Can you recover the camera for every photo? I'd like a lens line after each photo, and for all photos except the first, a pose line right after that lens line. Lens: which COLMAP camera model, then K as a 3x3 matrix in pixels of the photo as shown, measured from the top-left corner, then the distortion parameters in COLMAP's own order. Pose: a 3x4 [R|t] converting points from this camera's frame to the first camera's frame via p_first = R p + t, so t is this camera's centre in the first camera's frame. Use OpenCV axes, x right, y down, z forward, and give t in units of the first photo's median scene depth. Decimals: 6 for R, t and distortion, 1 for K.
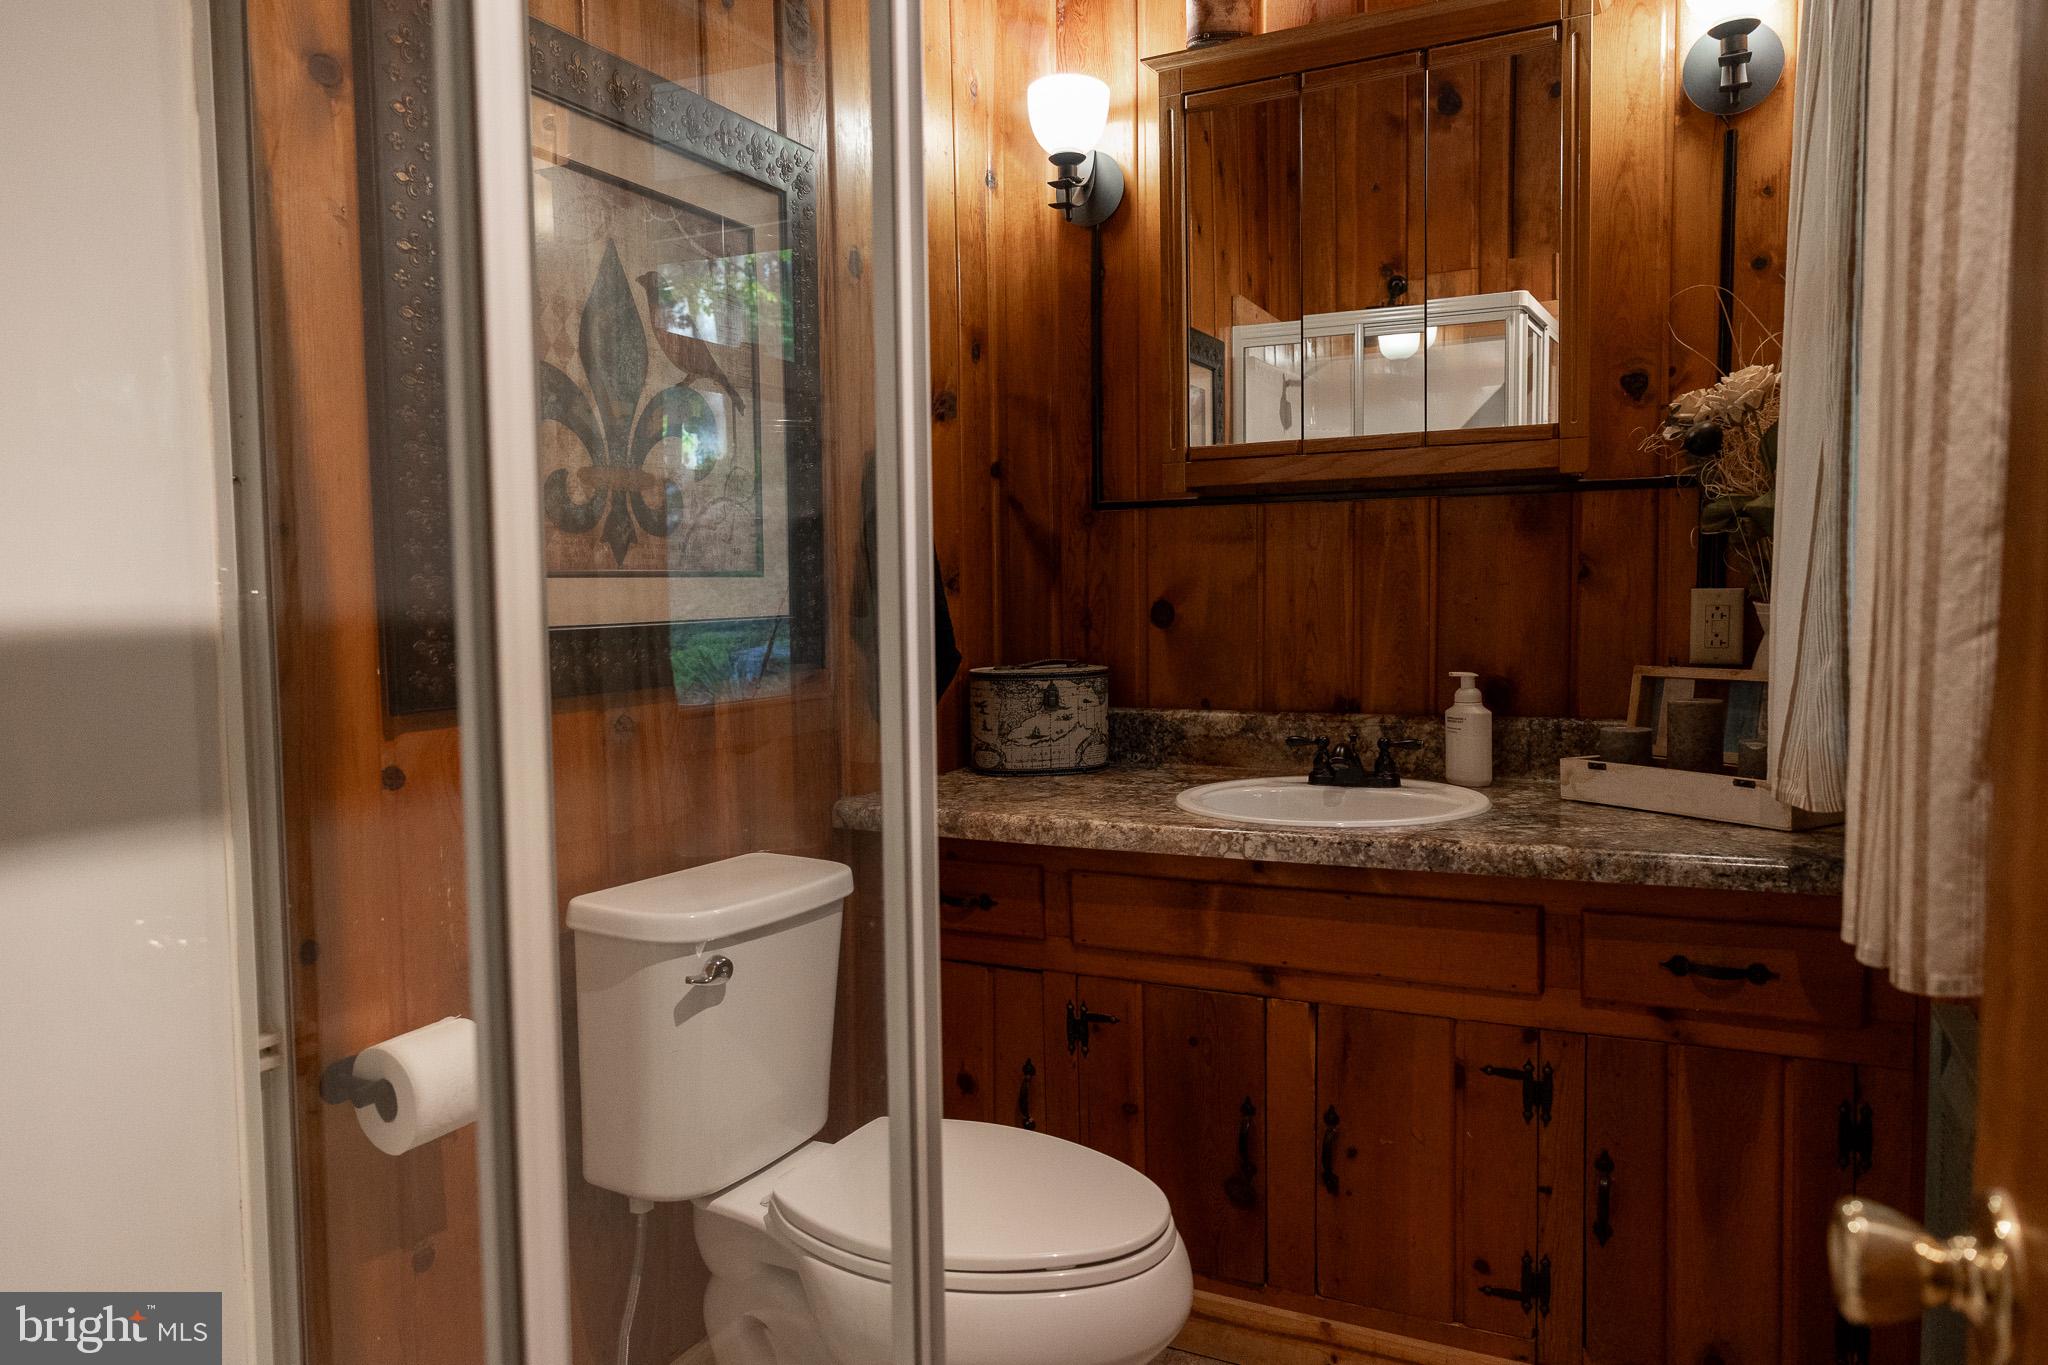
lens RADIAL K [[1372.6, 0, 1016.4], [0, 1372.6, 679.7], [0, 0, 1]] dist [0.002072, 0.000549]
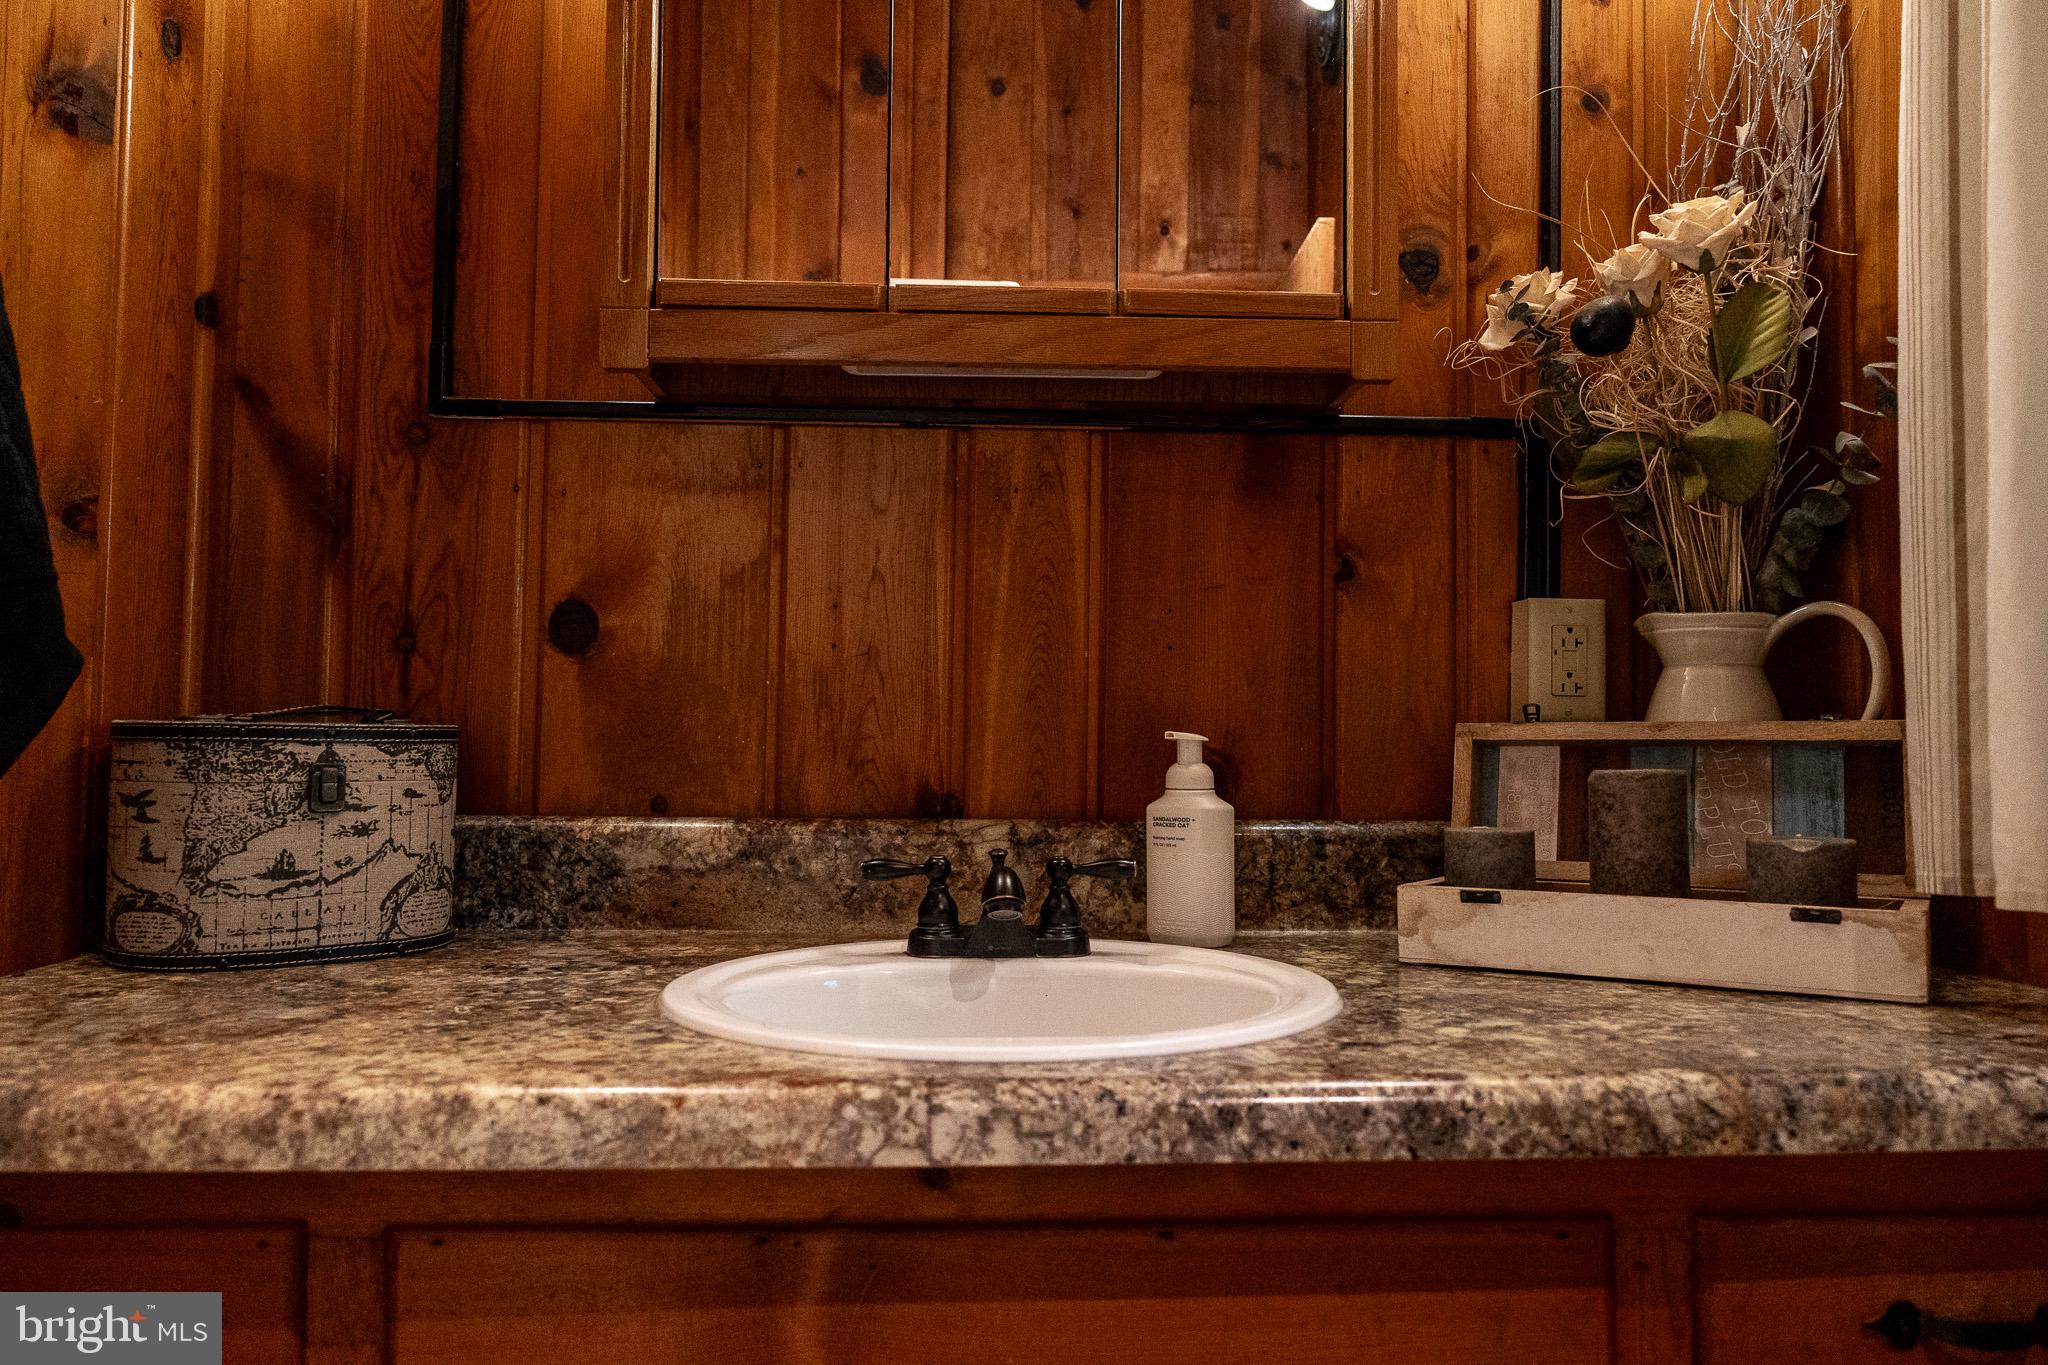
lens RADIAL K [[1451.0, 0, 1024.0], [0, 1451.0, 682.5], [0, 0, 1]] dist [0.002067, 0.001332]
pose [[0.874285, 0.047144, 0.483117, -0.005838], [0.008023, 0.993733, -0.111492, 0.037594], [-0.485346, 0.101352, 0.868428, 0.529404]]
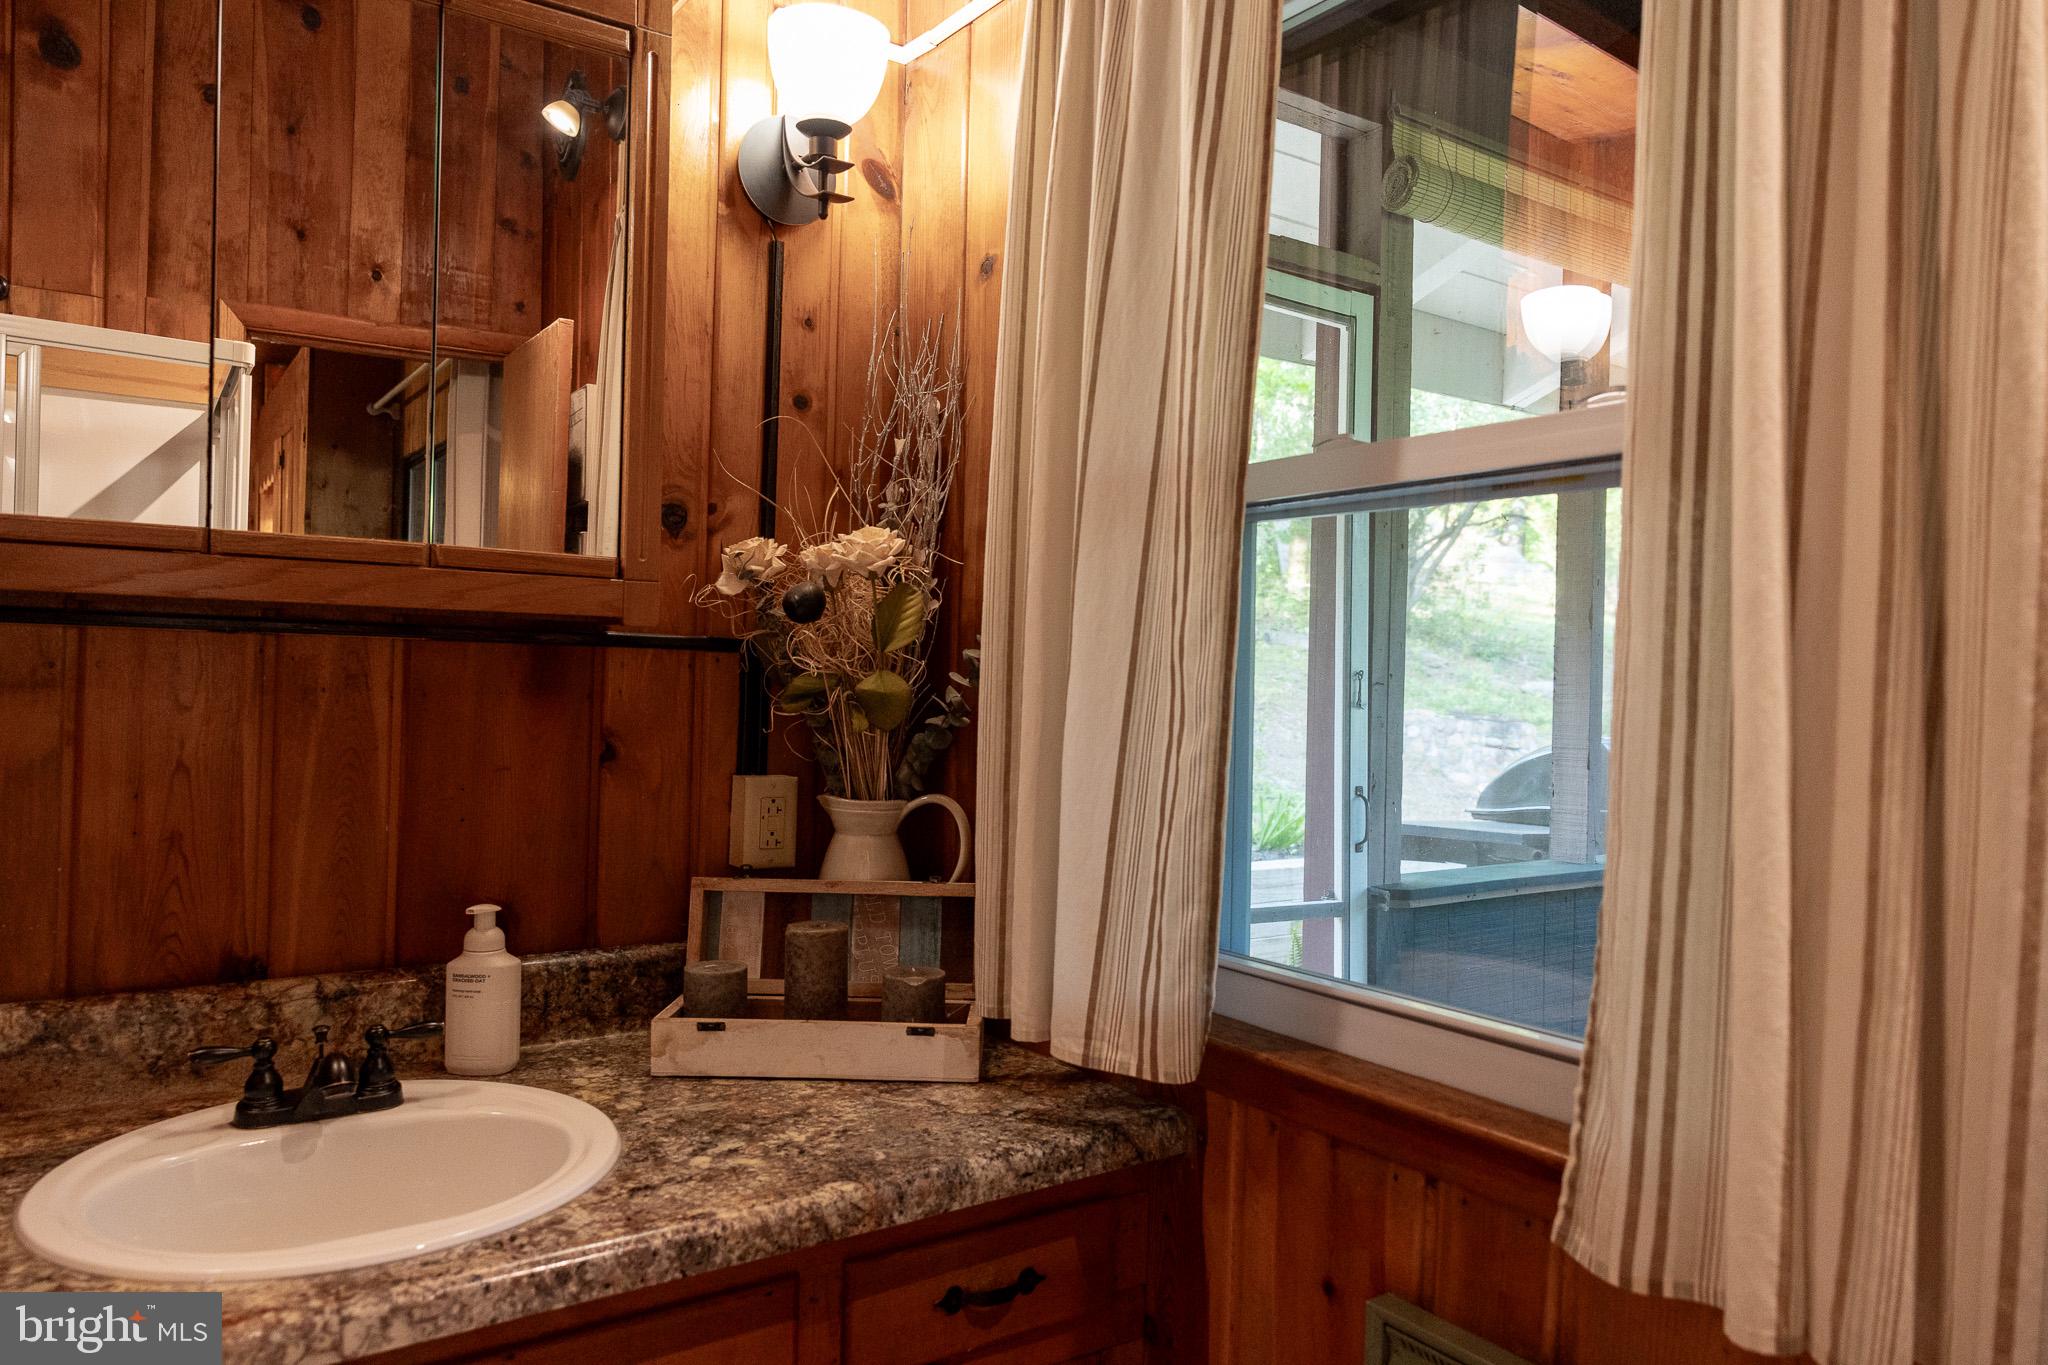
lens RADIAL K [[1375.7, 0, 1021.2], [0, 1375.7, 684.9], [0, 0, 1]] dist [0.001110, 0.003823]
pose [[0.482987, 0.027204, 0.875205, -0.139711], [0.024551, 0.998704, -0.044592, -0.076415], [-0.875283, 0.043025, 0.481693, 0.434410]]
